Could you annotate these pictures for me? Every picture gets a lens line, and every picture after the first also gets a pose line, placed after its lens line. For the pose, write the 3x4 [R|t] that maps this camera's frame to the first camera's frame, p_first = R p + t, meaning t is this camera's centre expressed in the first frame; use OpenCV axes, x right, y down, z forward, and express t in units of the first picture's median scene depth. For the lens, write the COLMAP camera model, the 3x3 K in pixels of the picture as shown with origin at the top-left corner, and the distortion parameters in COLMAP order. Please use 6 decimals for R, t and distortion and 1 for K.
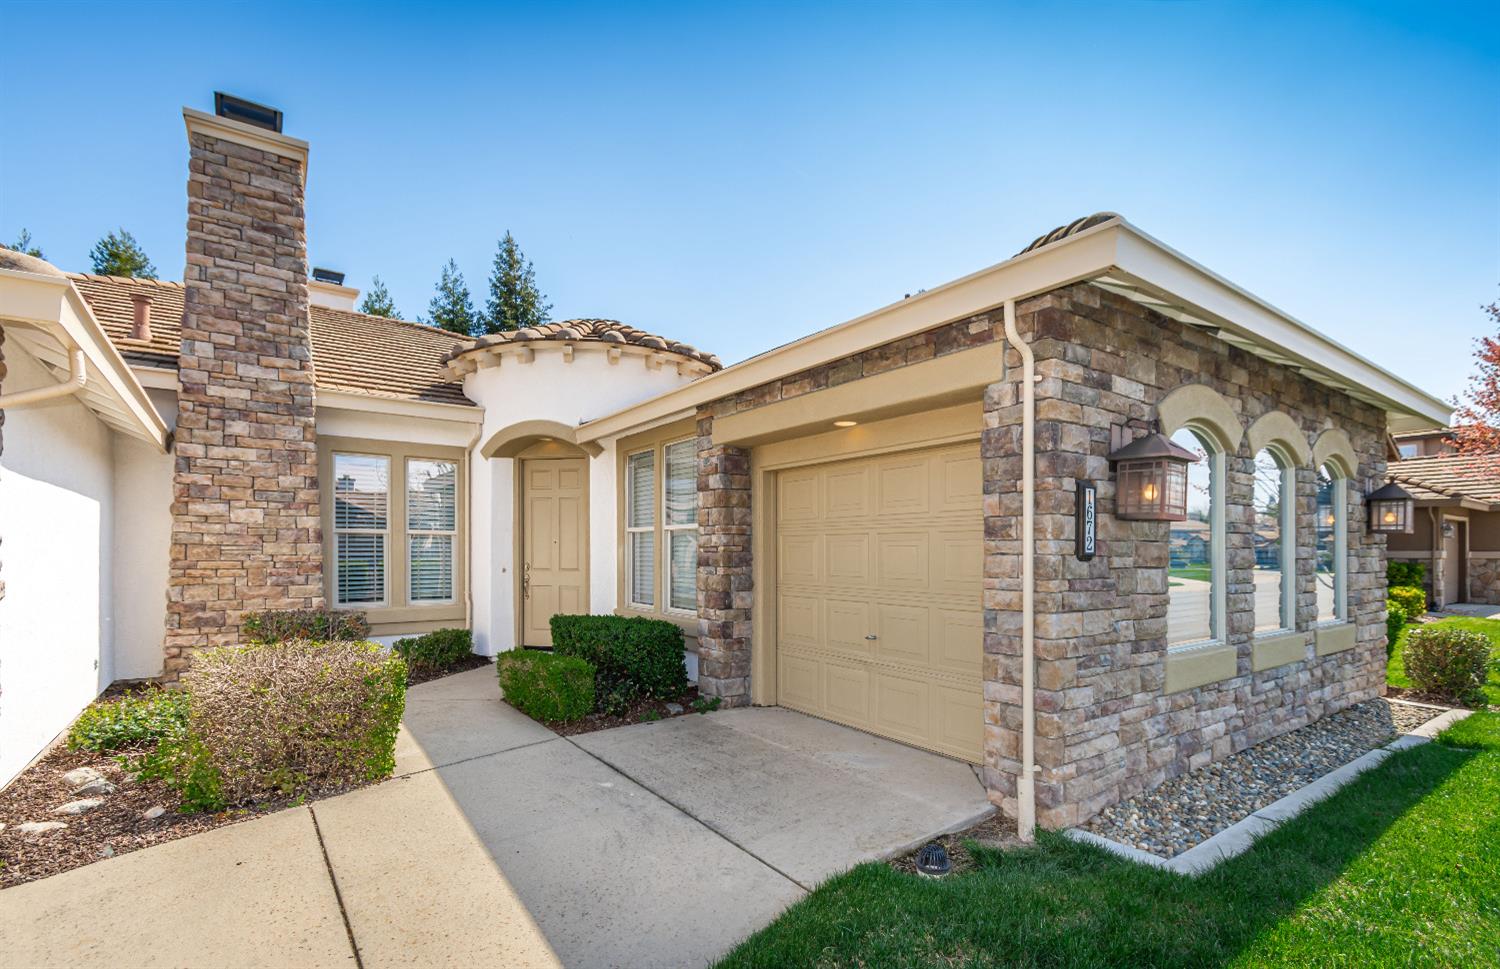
lens RADIAL K [[694.6, 0, 759.9], [0, 694.6, 546.9], [0, 0, 1]] dist [0.001493, -0.000334]
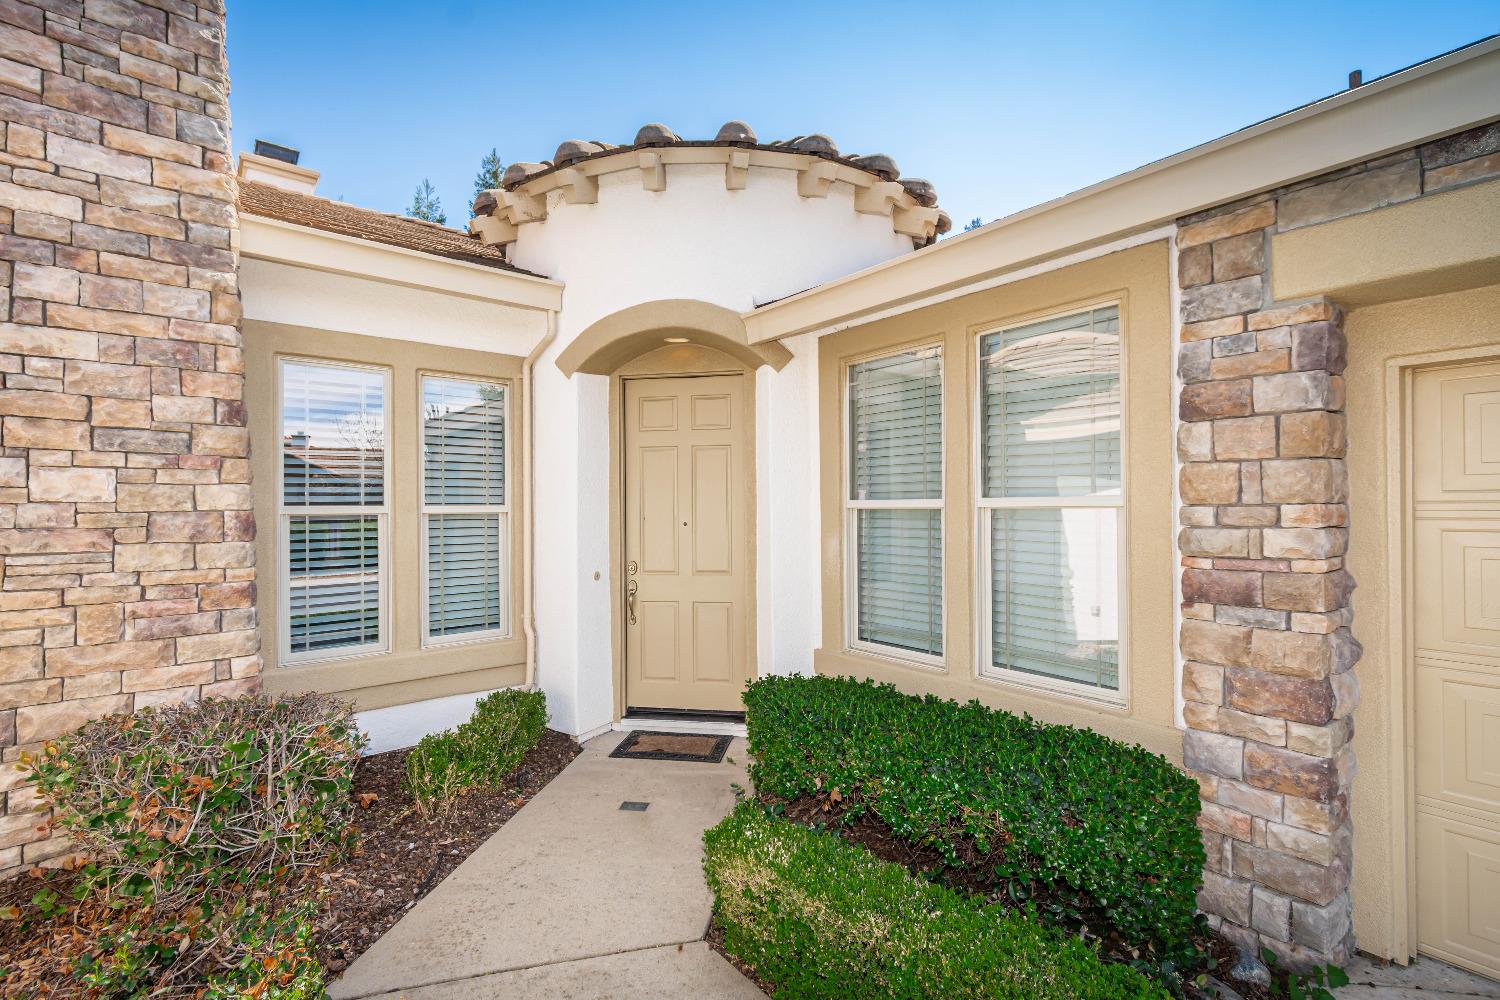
lens RADIAL K [[673.6, 0, 749.8], [0, 673.6, 497.4], [0, 0, 1]] dist [-0.003436, 0.000646]
pose [[0.998668, -0.008056, 0.050973, -0.323723], [0.008368, 0.999947, -0.005916, -0.030104], [-0.050922, 0.006334, 0.998683, 0.538415]]
